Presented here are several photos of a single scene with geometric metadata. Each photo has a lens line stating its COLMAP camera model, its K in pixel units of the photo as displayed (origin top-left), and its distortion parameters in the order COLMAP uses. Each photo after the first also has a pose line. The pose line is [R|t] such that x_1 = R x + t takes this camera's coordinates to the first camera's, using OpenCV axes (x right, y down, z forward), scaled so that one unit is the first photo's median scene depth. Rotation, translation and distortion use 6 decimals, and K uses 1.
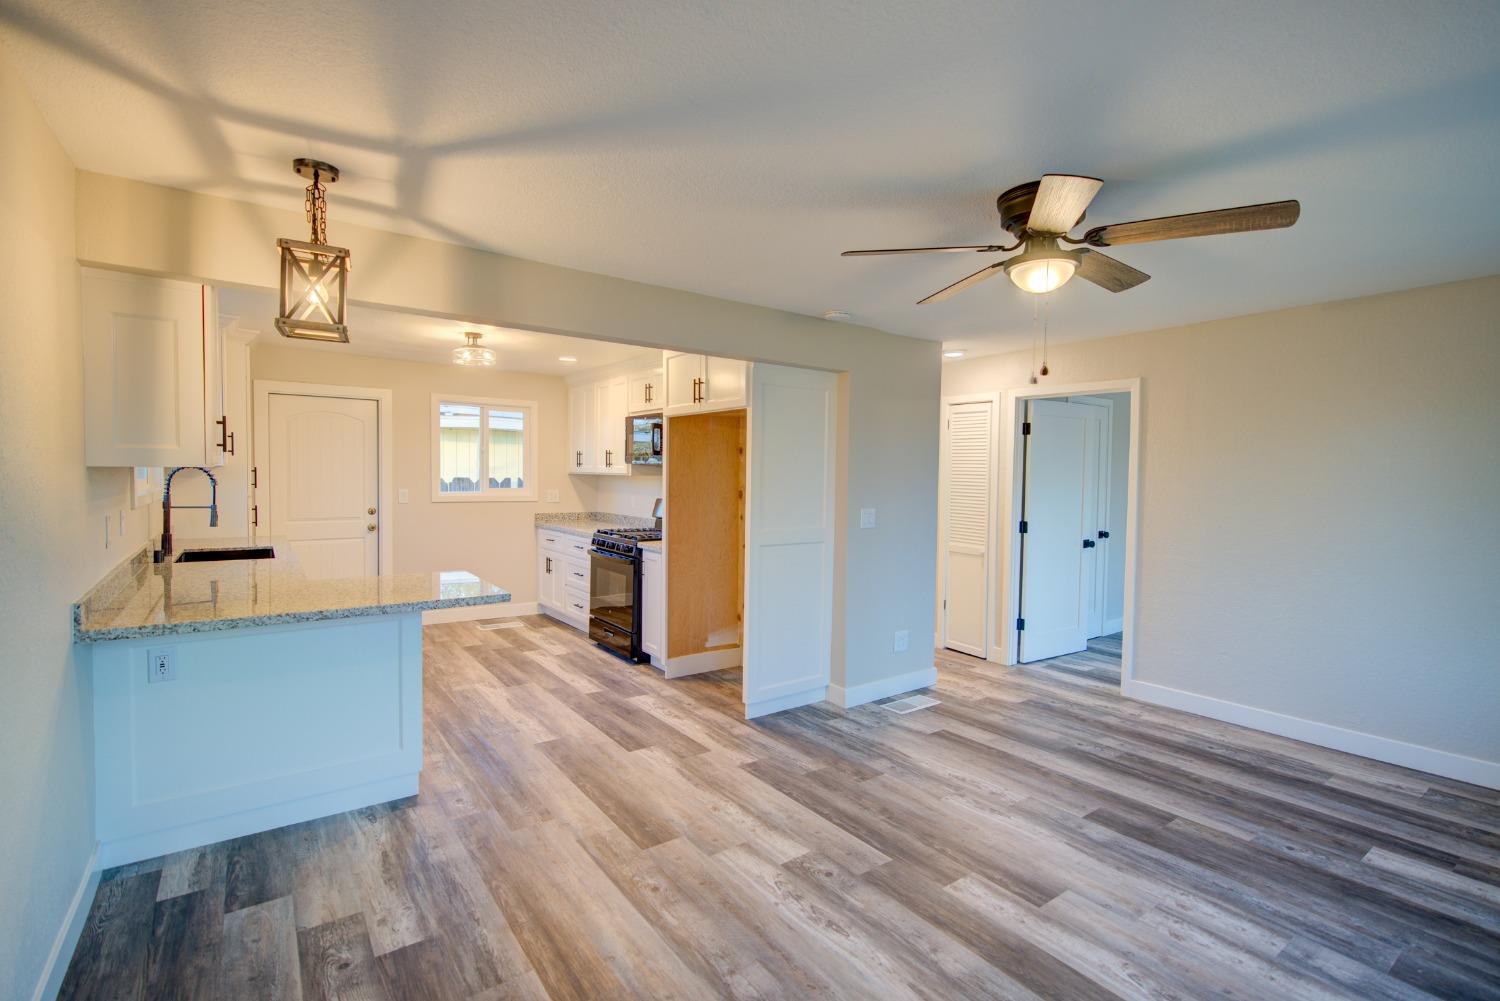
lens RADIAL K [[695.7, 0, 745.1], [0, 695.7, 495.1], [0, 0, 1]] dist [-0.008306, 0.004206]
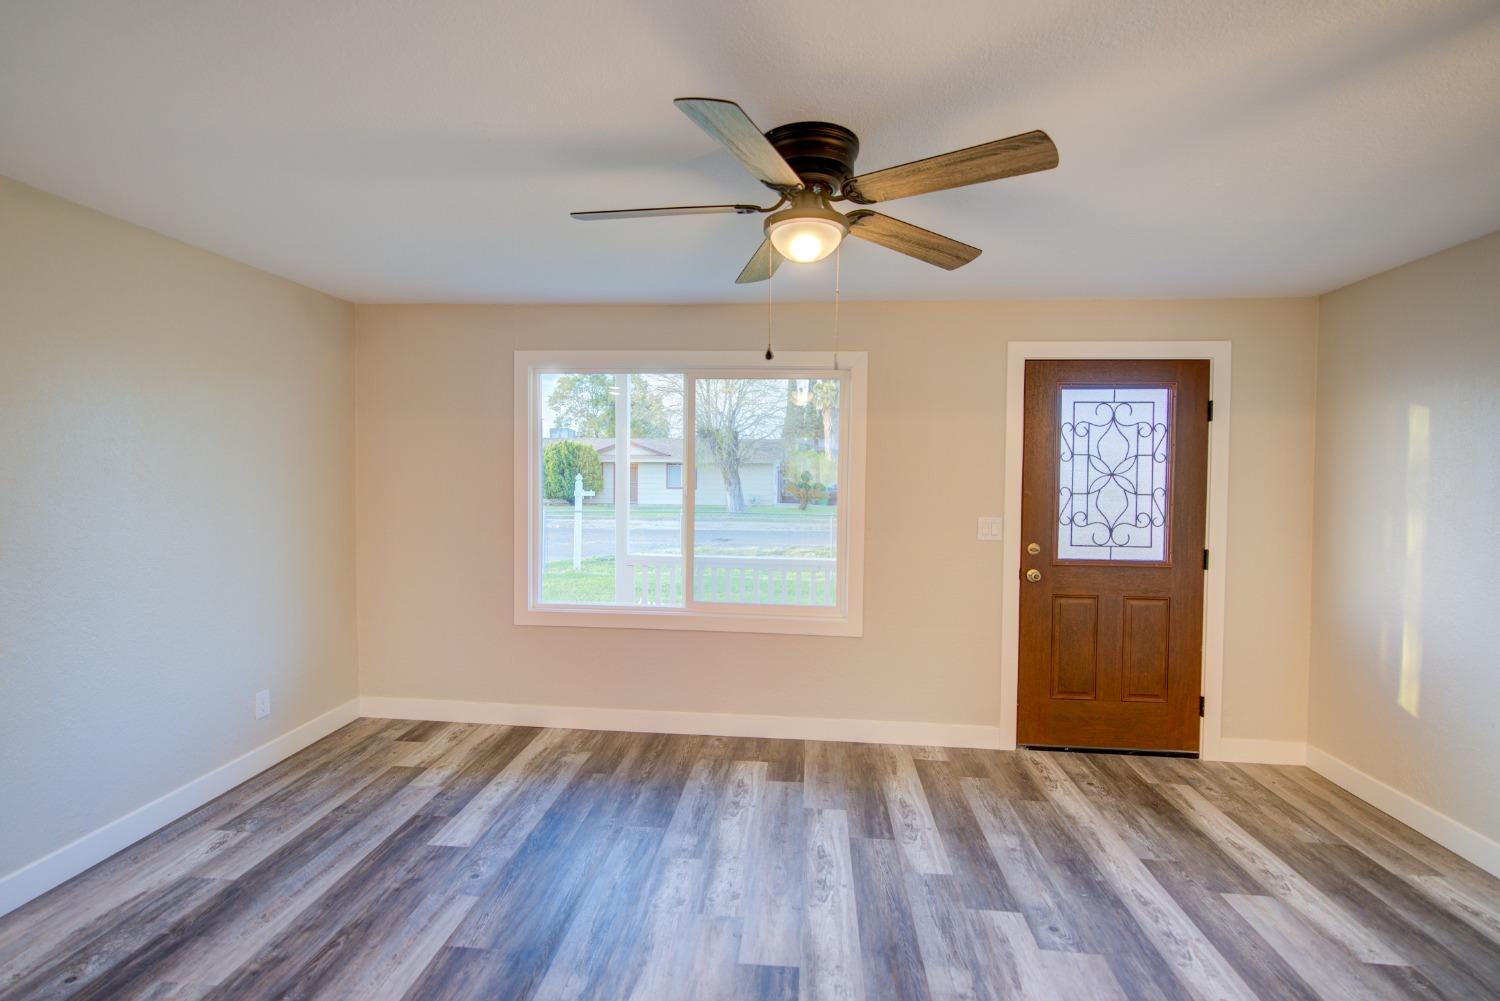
lens RADIAL K [[695.7, 0, 729.8], [0, 695.7, 495.1], [0, 0, 1]] dist [-0.008306, 0.004206]
pose [[-0.739785, -0.034595, 0.671953, -0.050726], [0.008057, 0.998150, 0.060259, -0.037111], [-0.672795, 0.049993, -0.738138, 0.988911]]
